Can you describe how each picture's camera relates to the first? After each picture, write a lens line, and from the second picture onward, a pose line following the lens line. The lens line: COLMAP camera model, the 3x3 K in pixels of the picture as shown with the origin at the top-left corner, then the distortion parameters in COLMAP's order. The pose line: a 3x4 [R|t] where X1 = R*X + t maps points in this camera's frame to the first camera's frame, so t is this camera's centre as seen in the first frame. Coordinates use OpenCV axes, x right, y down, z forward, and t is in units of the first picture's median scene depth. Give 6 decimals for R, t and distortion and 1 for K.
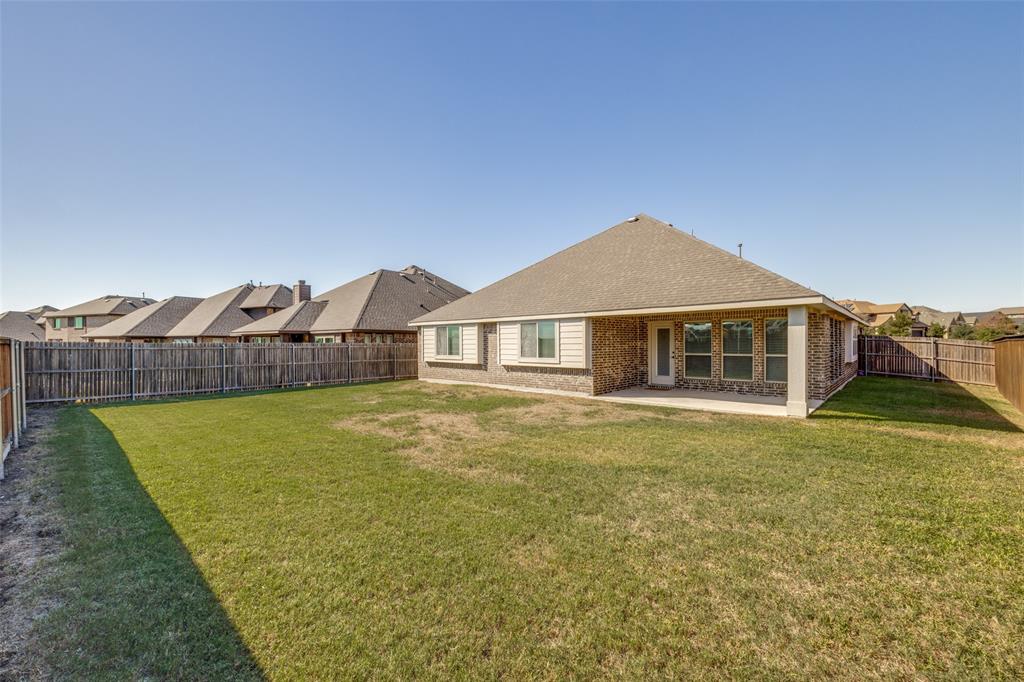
lens RADIAL K [[414.4, 0, 512.0], [0, 414.4, 341.0], [0, 0, 1]] dist [-0.001543, -0.000129]
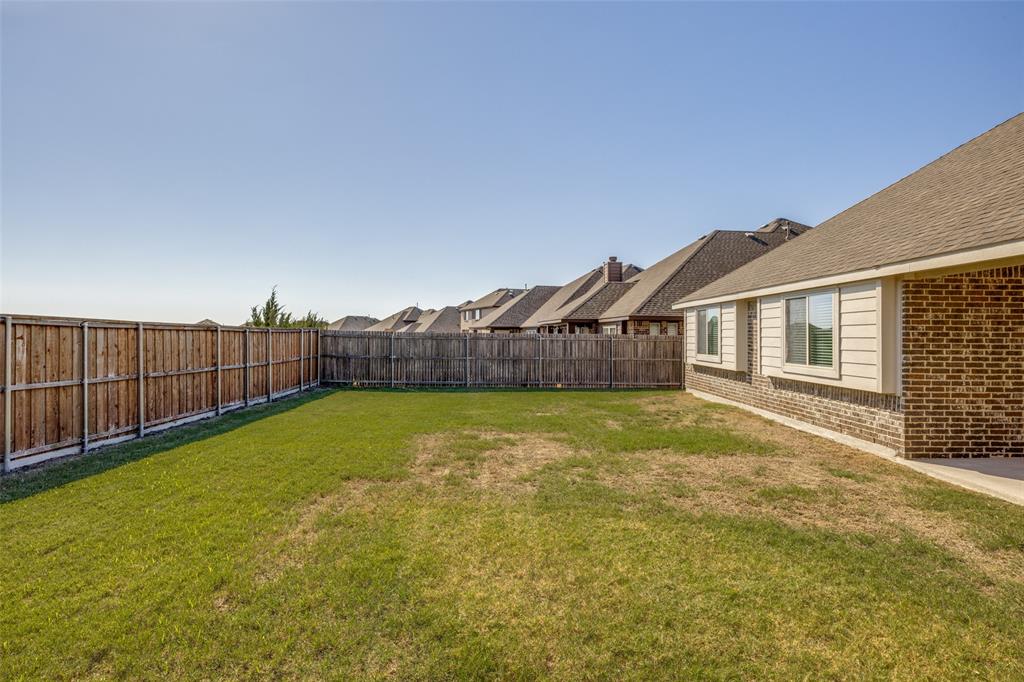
lens RADIAL K [[551.5, 0, 523.3], [0, 551.5, 333.8], [0, 0, 1]] dist [-0.003035, -0.000125]
pose [[0.687093, 0.007945, -0.726526, 0.295303], [-0.008272, 0.999961, 0.003111, 0.003043], [0.726522, 0.003873, 0.687132, 0.269539]]
